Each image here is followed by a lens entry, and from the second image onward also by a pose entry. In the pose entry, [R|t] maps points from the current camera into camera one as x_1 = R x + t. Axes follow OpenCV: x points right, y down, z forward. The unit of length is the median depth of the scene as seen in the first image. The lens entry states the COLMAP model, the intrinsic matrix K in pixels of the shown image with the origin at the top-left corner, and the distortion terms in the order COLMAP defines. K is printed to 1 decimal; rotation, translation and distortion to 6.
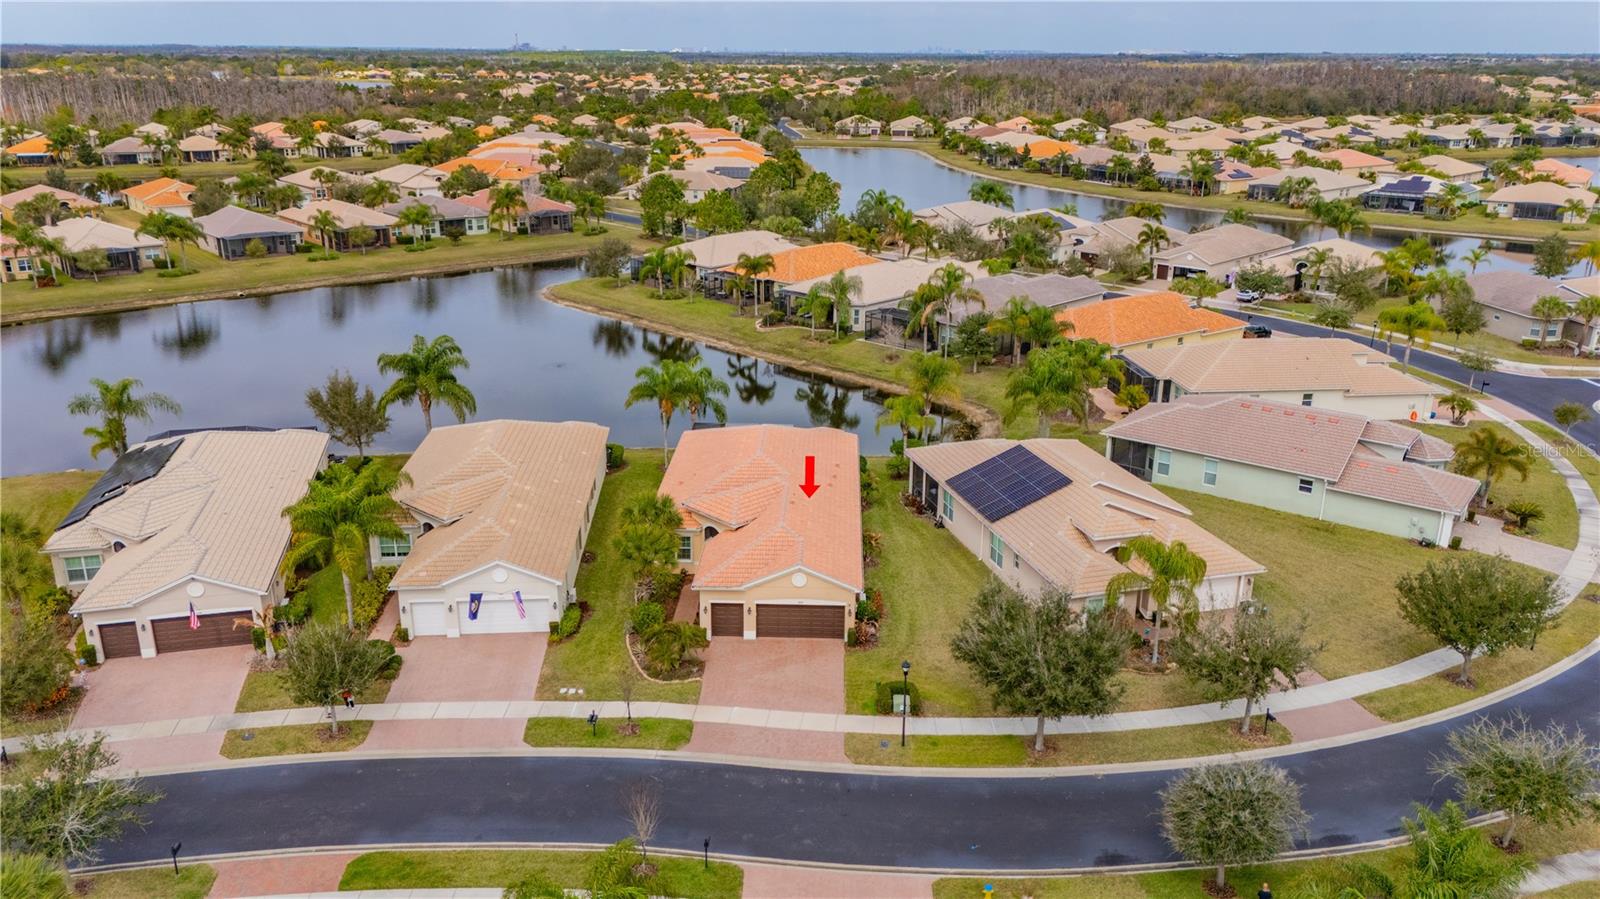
lens RADIAL K [[1167.7, 0, 800.0], [0, 1167.7, 449.5], [0, 0, 1]] dist [0.084696, -0.099728]
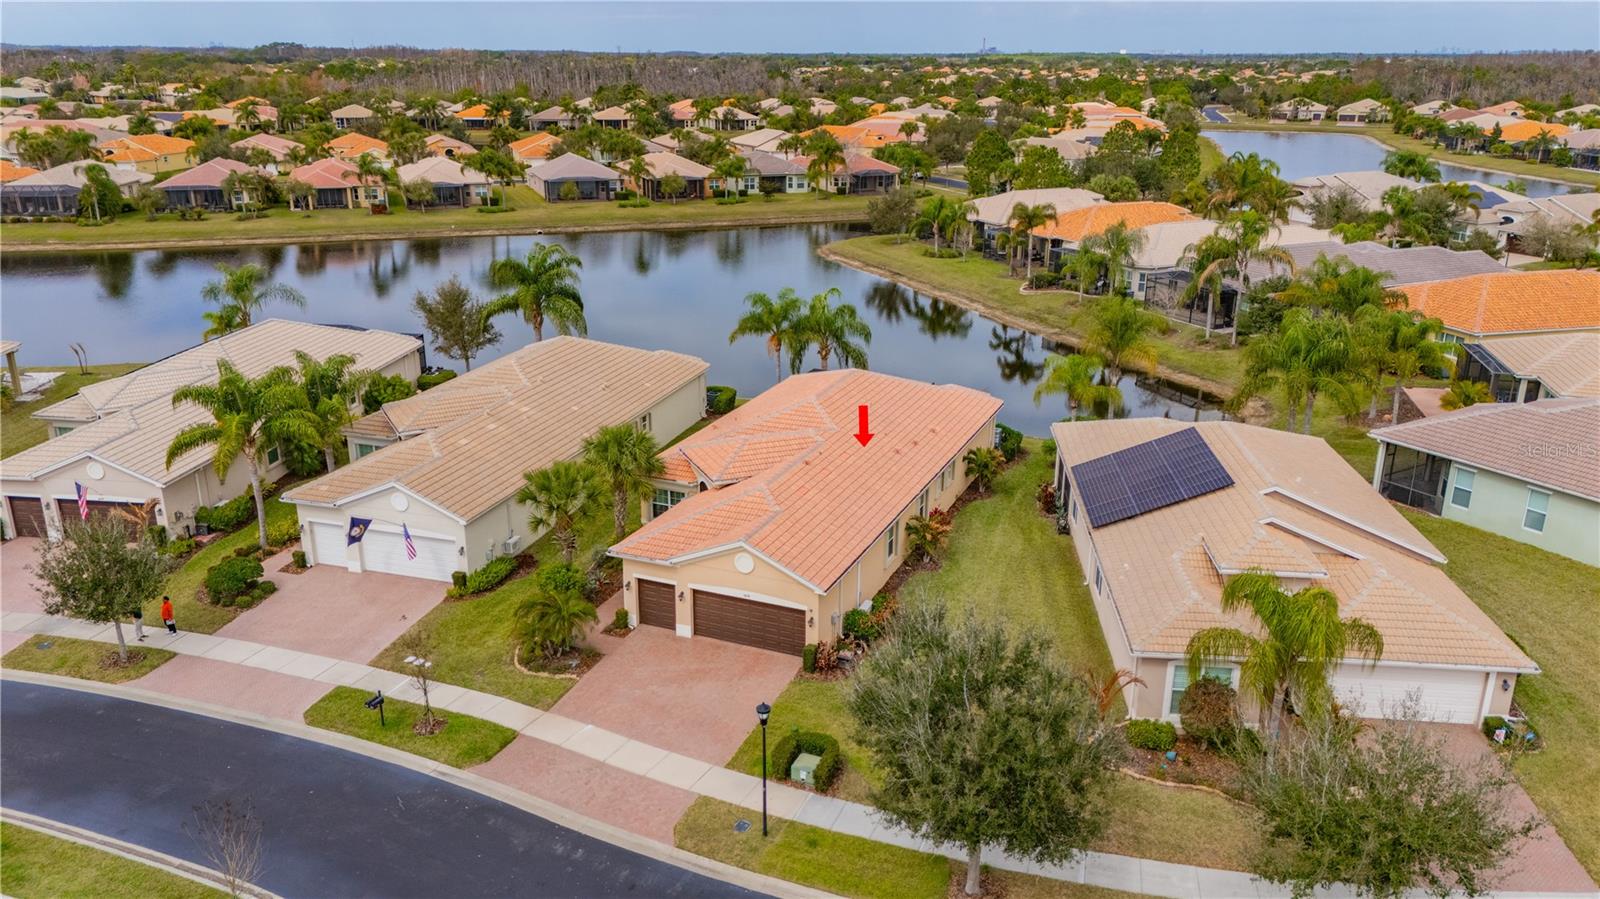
lens RADIAL K [[1167.7, 0, 800.0], [0, 1167.7, 449.5], [0, 0, 1]] dist [0.084696, -0.099728]
pose [[0.932243, 0.113459, -0.343583, 0.114622], [-0.114611, 0.993265, 0.017025, 0.012542], [0.343201, 0.023507, 0.938968, 0.155169]]
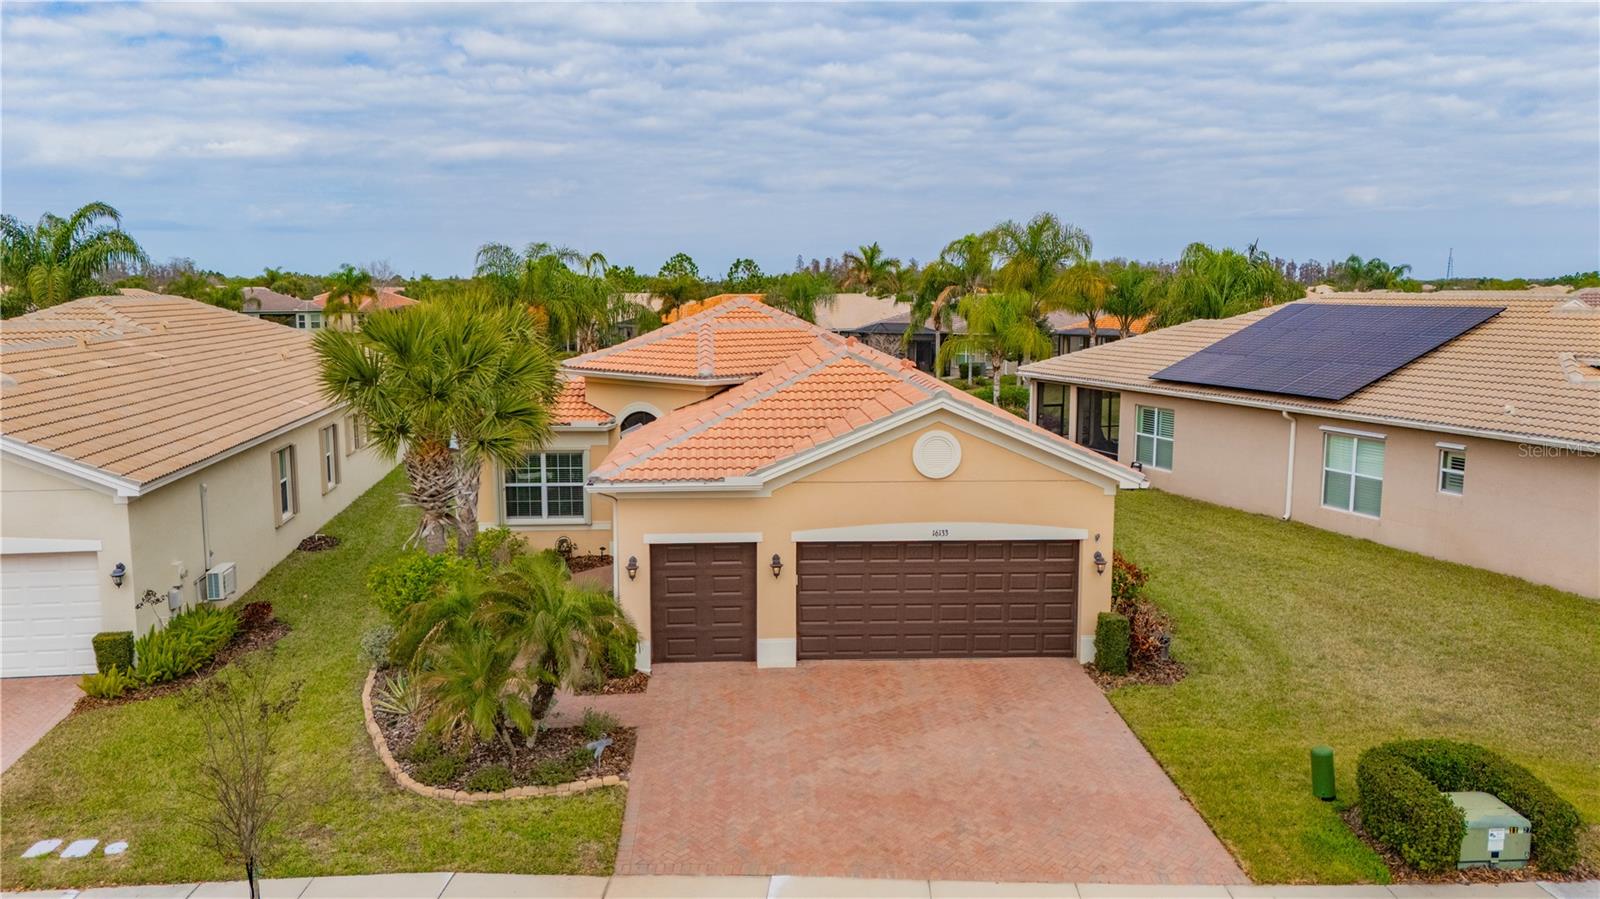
lens RADIAL K [[1167.7, 0, 800.0], [0, 1167.7, 449.5], [0, 0, 1]] dist [0.084696, -0.099728]
pose [[0.995937, -0.016753, 0.088483, -0.028142], [0.033036, 0.982012, -0.185905, 0.072967], [-0.083777, 0.188073, 0.978575, 0.305437]]
